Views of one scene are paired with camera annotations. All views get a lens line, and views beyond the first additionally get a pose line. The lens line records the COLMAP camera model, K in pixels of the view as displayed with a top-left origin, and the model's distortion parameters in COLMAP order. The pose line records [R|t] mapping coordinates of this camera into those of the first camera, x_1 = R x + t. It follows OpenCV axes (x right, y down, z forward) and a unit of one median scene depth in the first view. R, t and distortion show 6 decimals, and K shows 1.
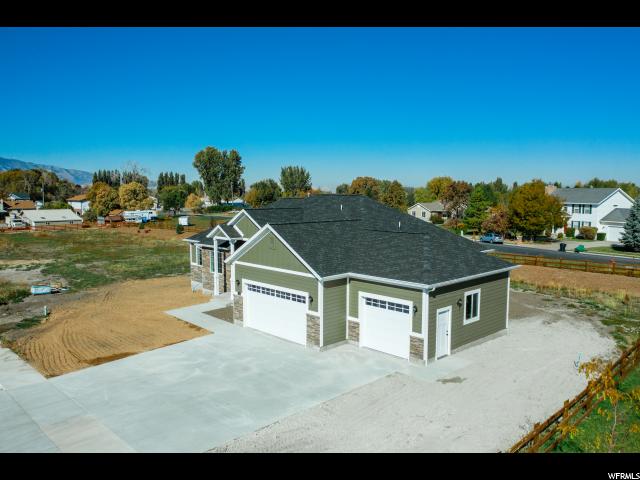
lens RADIAL K [[506.2, 0, 317.5], [0, 506.2, 241.8], [0, 0, 1]] dist [-0.022090, 0.000160]
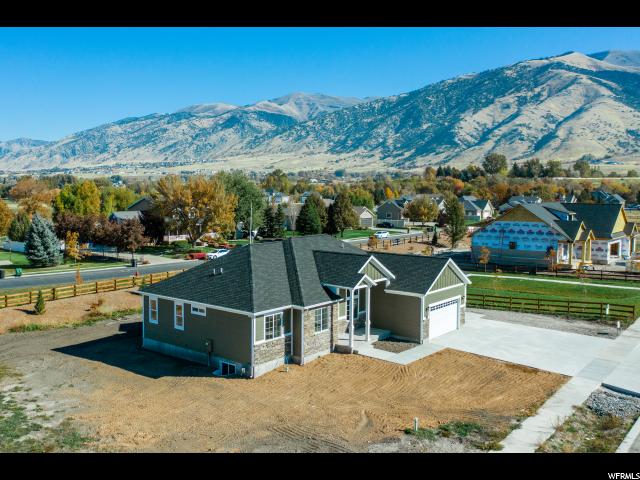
lens RADIAL K [[620.7, 0, 270.4], [0, 620.7, 223.5], [0, 0, 1]] dist [-0.019453, 0.000000]
pose [[-0.084992, -0.063212, 0.994374, -1.729447], [0.096655, 0.992756, 0.071371, -0.296484], [-0.991683, 0.102177, -0.078267, 1.535939]]
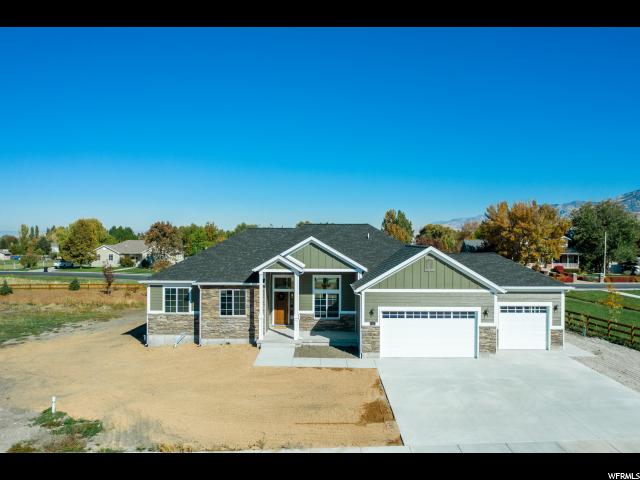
lens RADIAL K [[506.2, 0, 320.4], [0, 506.2, 238.1], [0, 0, 1]] dist [-0.022090, 0.000160]
pose [[0.691950, 0.002554, 0.721941, -0.924337], [0.068280, 0.995280, -0.068965, 0.002562], [-0.718709, 0.097015, 0.688509, 0.416886]]
